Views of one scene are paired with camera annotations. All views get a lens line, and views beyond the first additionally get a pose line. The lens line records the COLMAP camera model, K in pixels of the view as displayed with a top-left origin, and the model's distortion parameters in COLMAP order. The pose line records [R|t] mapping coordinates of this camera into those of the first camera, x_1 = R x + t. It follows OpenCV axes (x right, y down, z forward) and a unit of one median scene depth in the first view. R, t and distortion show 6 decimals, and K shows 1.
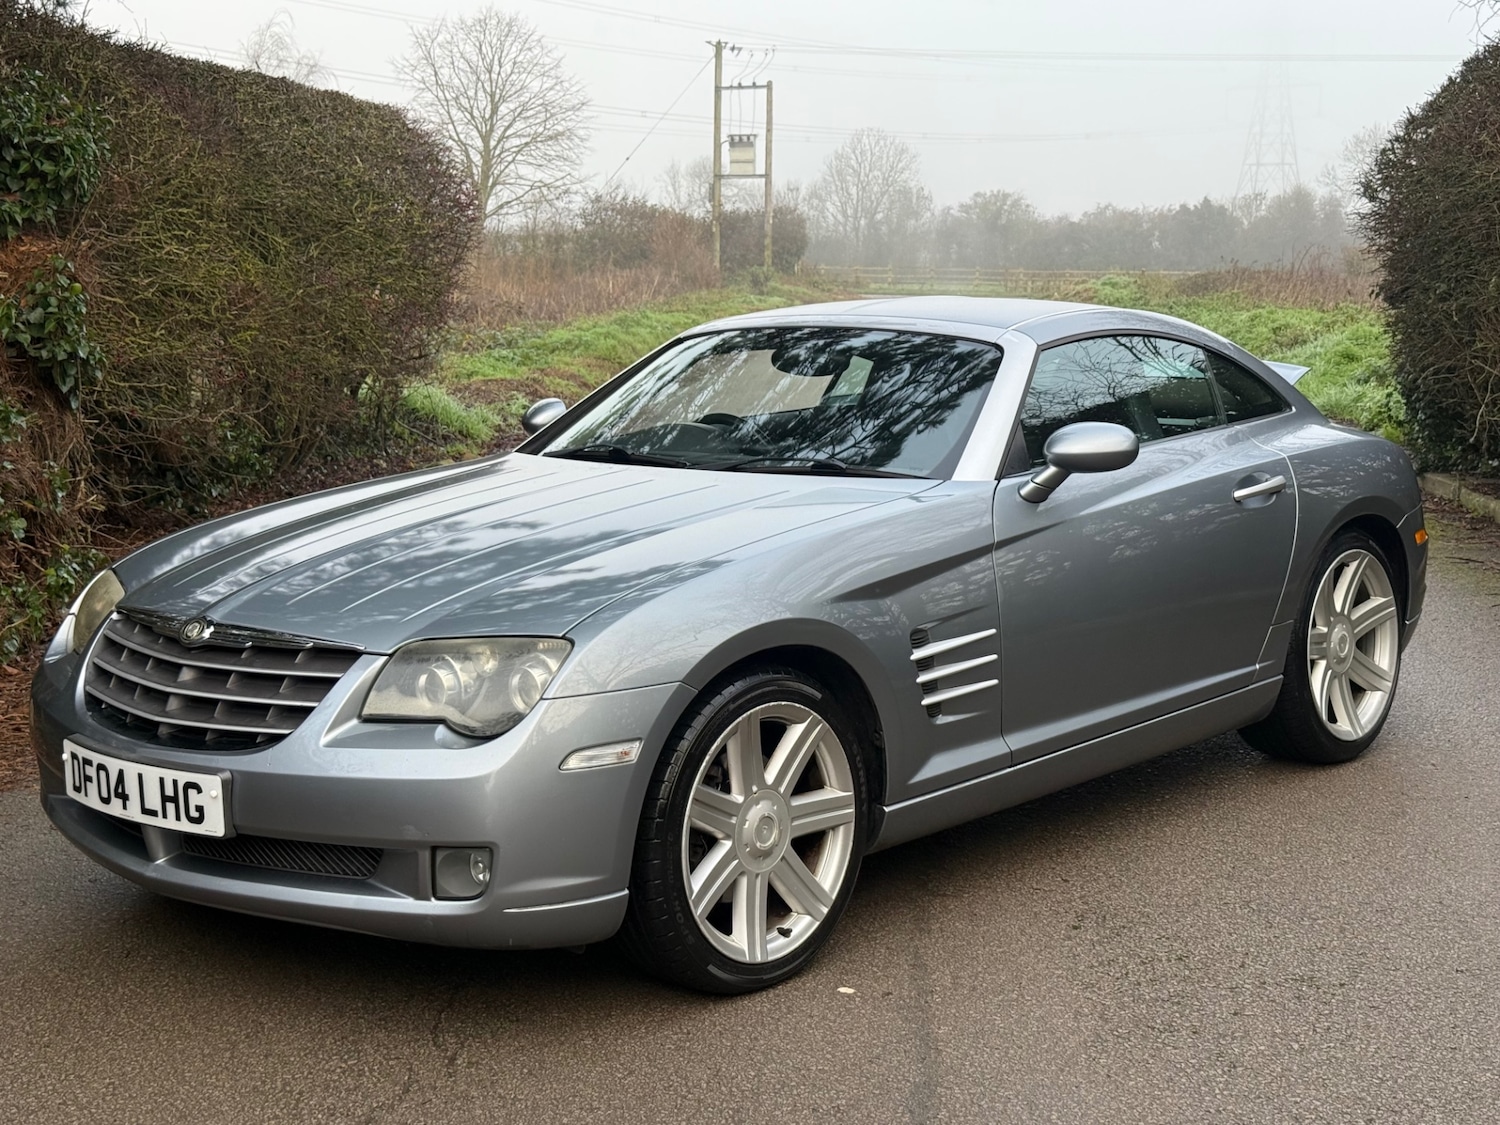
lens RADIAL K [[2123.4, 0, 750.0], [0, 2123.4, 562.5], [0, 0, 1]] dist [0.119525, -0.006293]
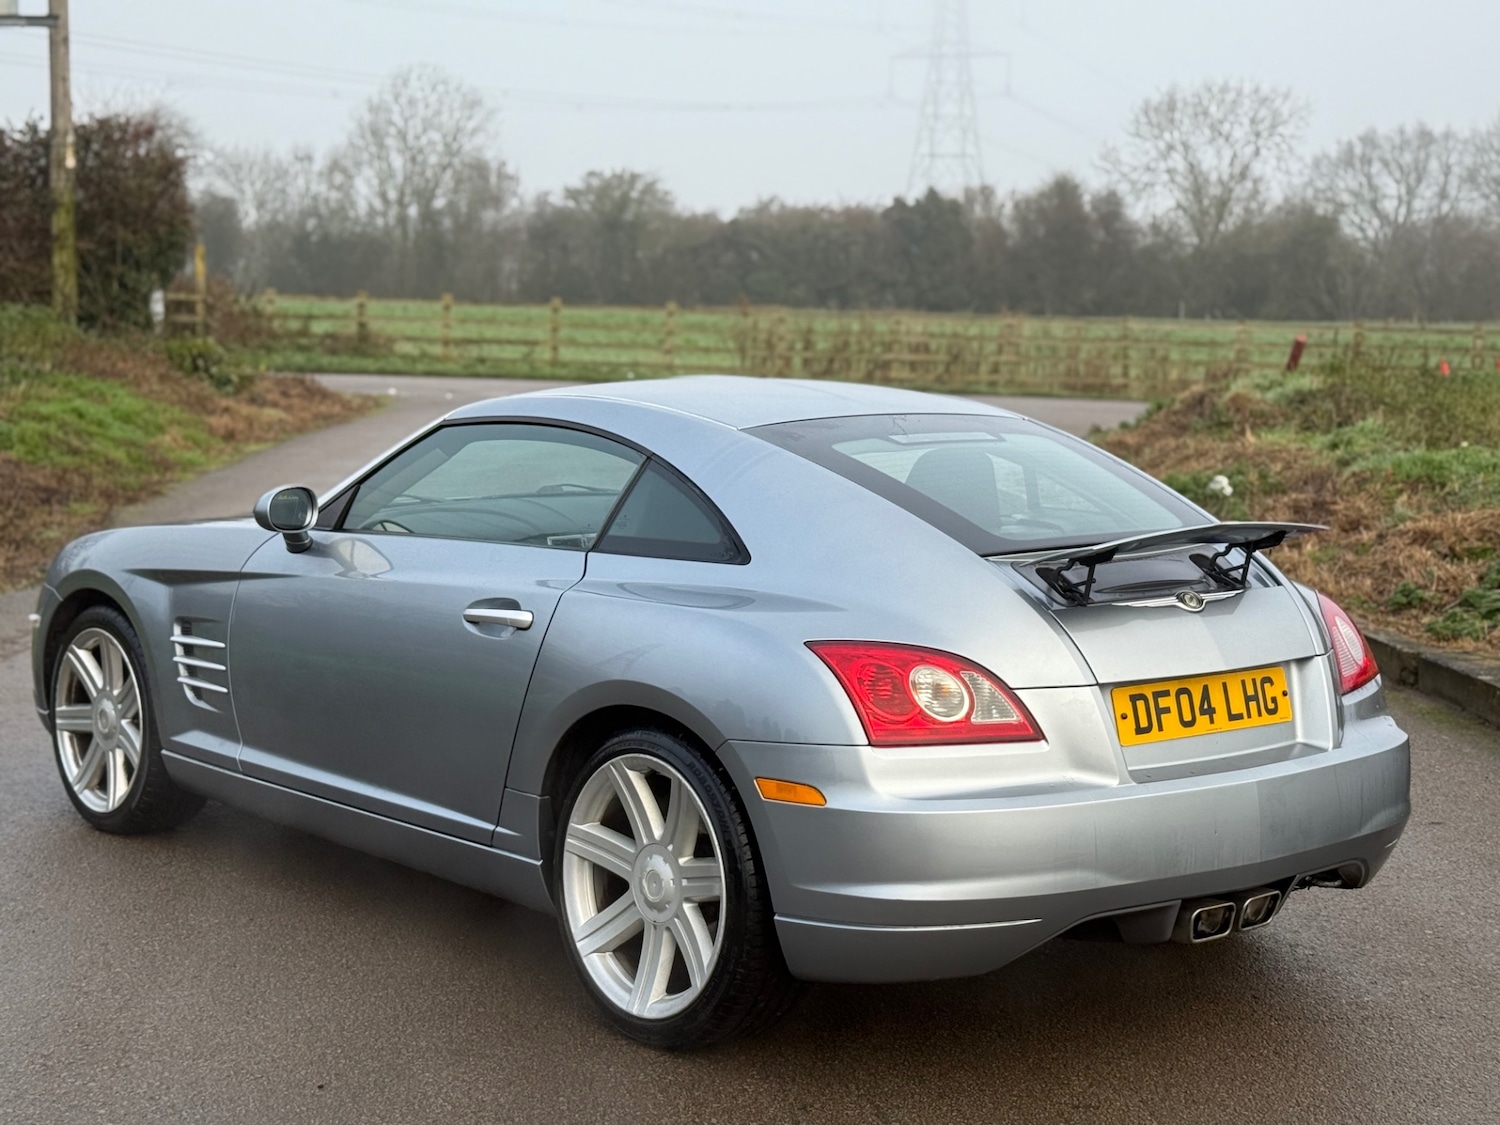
lens RADIAL K [[2493.4, 0, 750.0], [0, 2493.4, 562.5], [0, 0, 1]] dist [0.148459, -0.168066]
pose [[0.983865, -0.006990, 0.178773, 0.017208], [0.011243, 0.999677, -0.022788, -0.036050], [-0.178556, 0.024430, 0.983626, 0.244424]]
